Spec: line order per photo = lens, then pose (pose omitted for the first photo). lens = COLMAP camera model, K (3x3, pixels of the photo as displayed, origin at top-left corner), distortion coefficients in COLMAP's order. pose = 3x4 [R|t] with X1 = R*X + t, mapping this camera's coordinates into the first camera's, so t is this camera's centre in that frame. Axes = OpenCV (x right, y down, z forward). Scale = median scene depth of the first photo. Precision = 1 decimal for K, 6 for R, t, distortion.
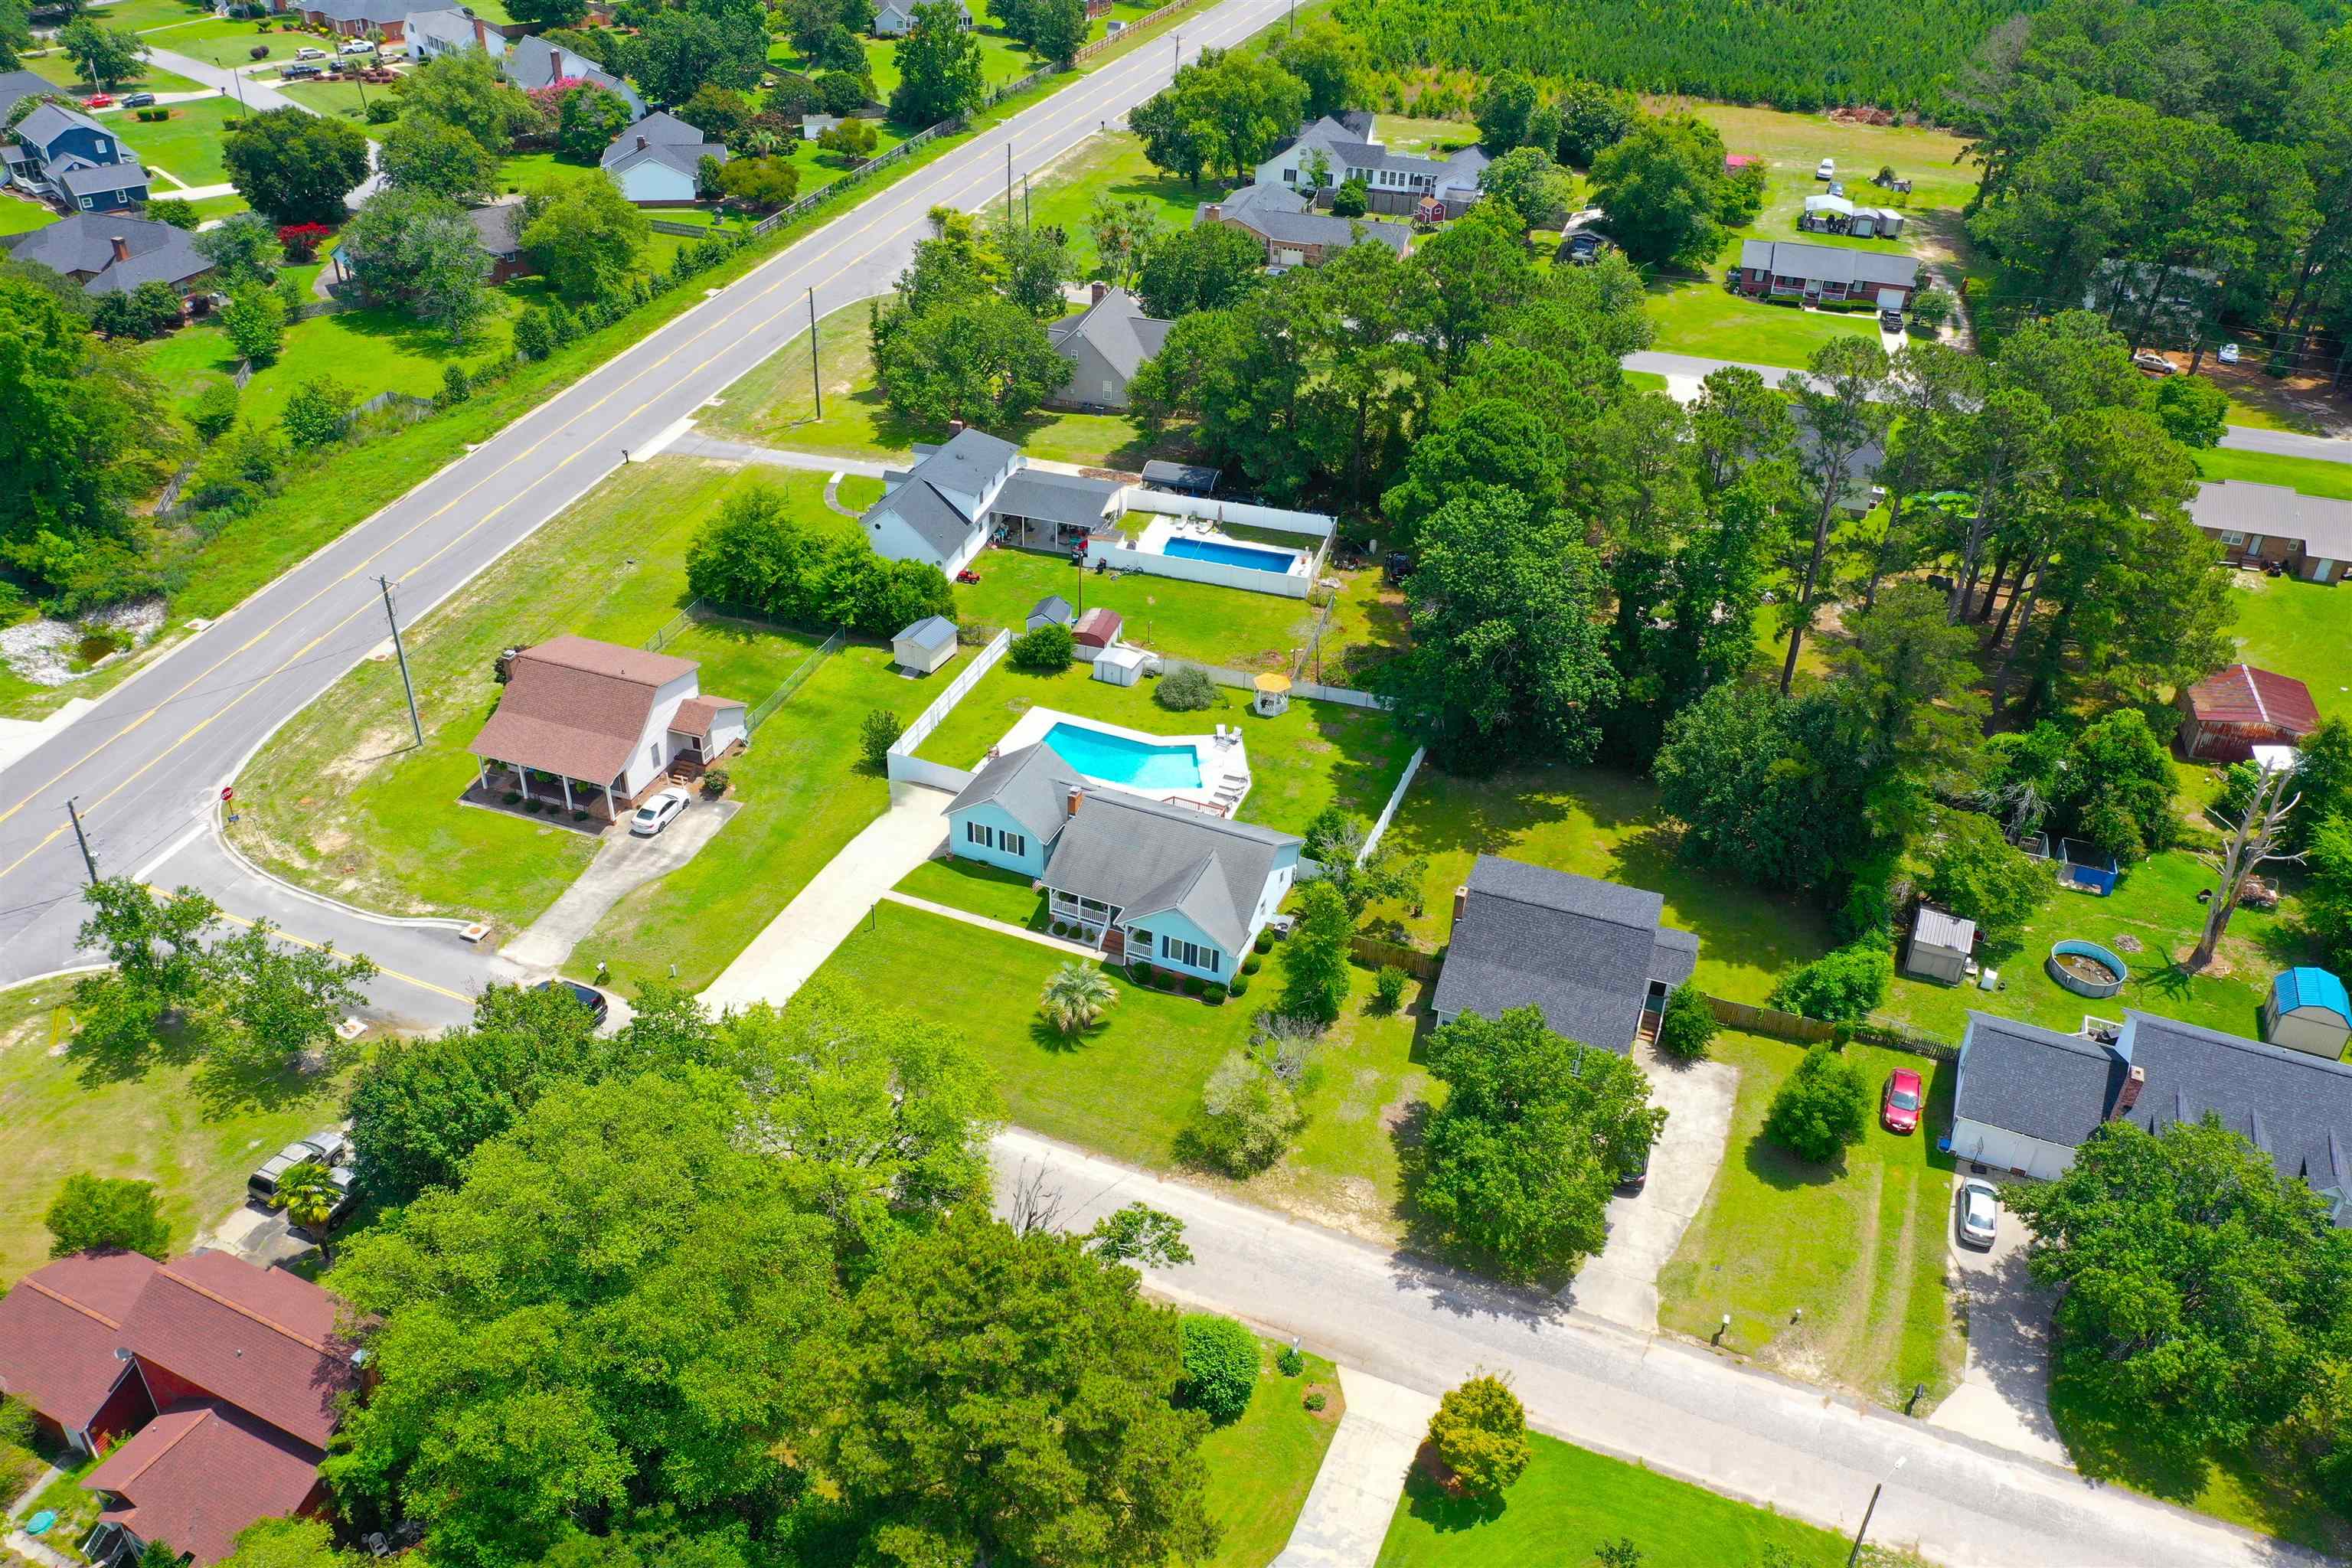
lens RADIAL K [[1835.3, 0, 1178.9], [0, 1835.3, 778.7], [0, 0, 1]] dist [-0.003211, -0.004475]
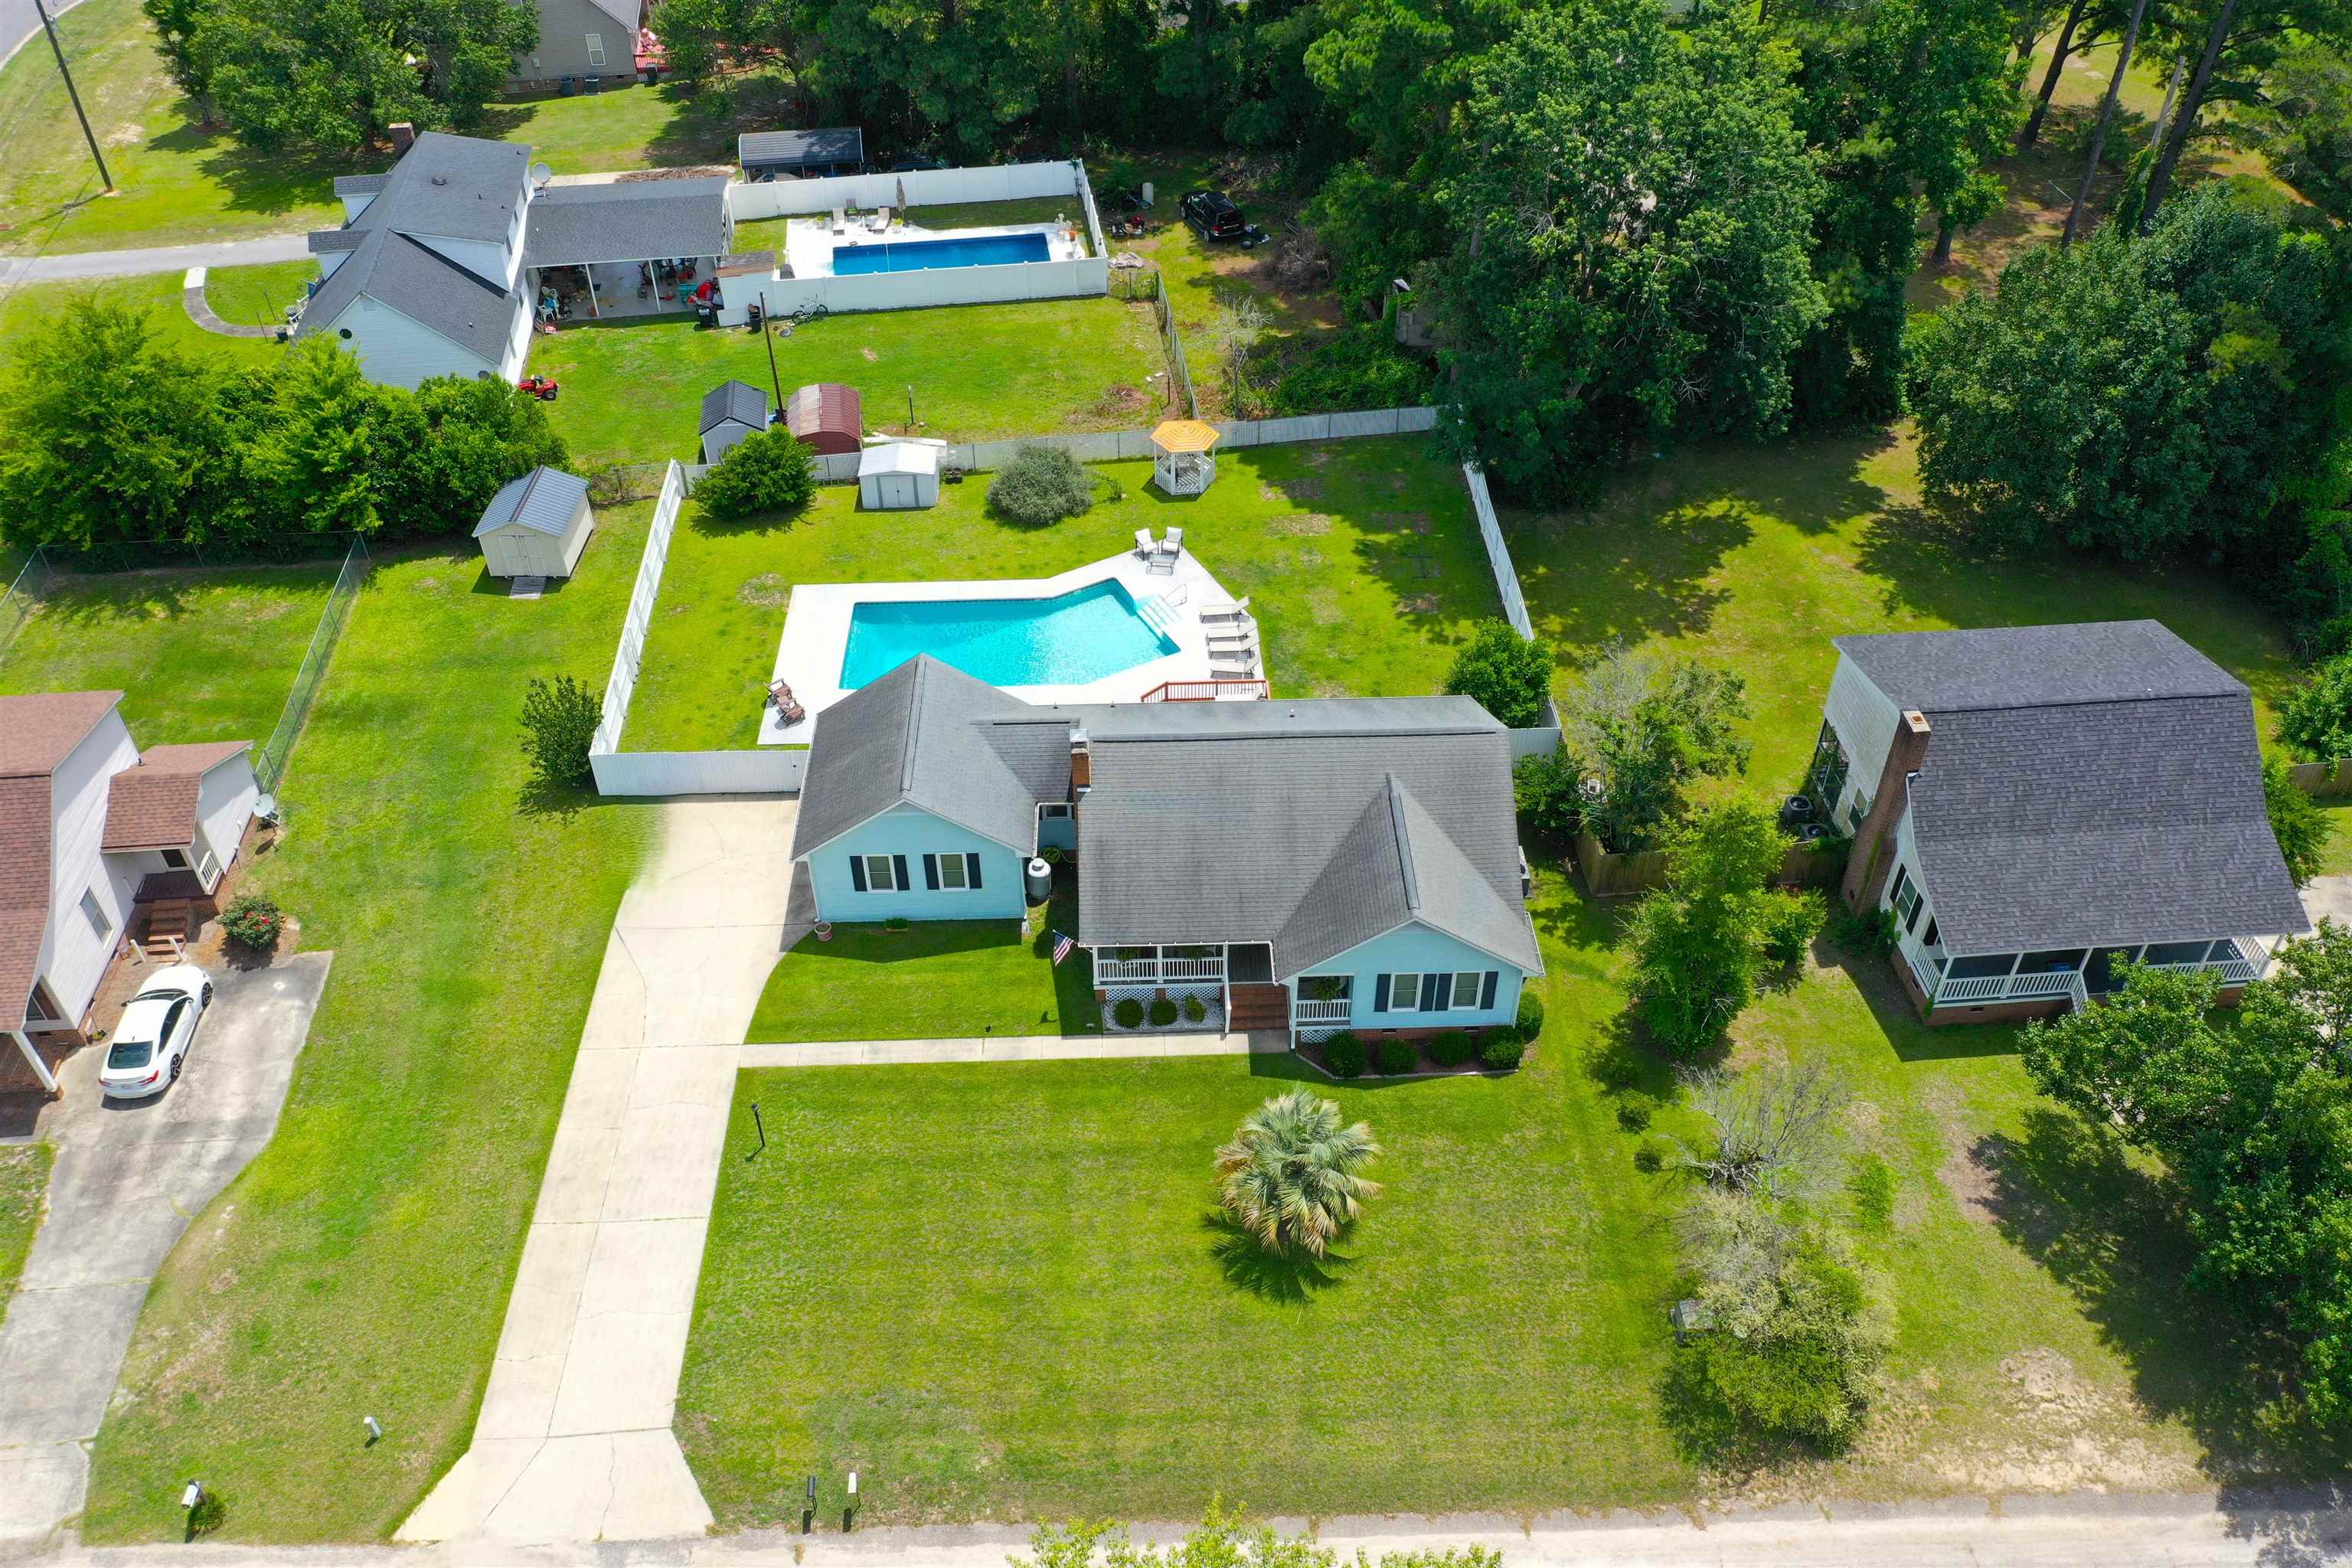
lens RADIAL K [[1835.3, 0, 1181.2], [0, 1835.3, 789.7], [0, 0, 1]] dist [-0.003211, -0.004475]
pose [[0.910899, -0.297998, 0.285412, -0.161115], [0.252460, 0.949610, 0.185753, -0.059247], [-0.326385, -0.097147, 0.940232, 0.489909]]
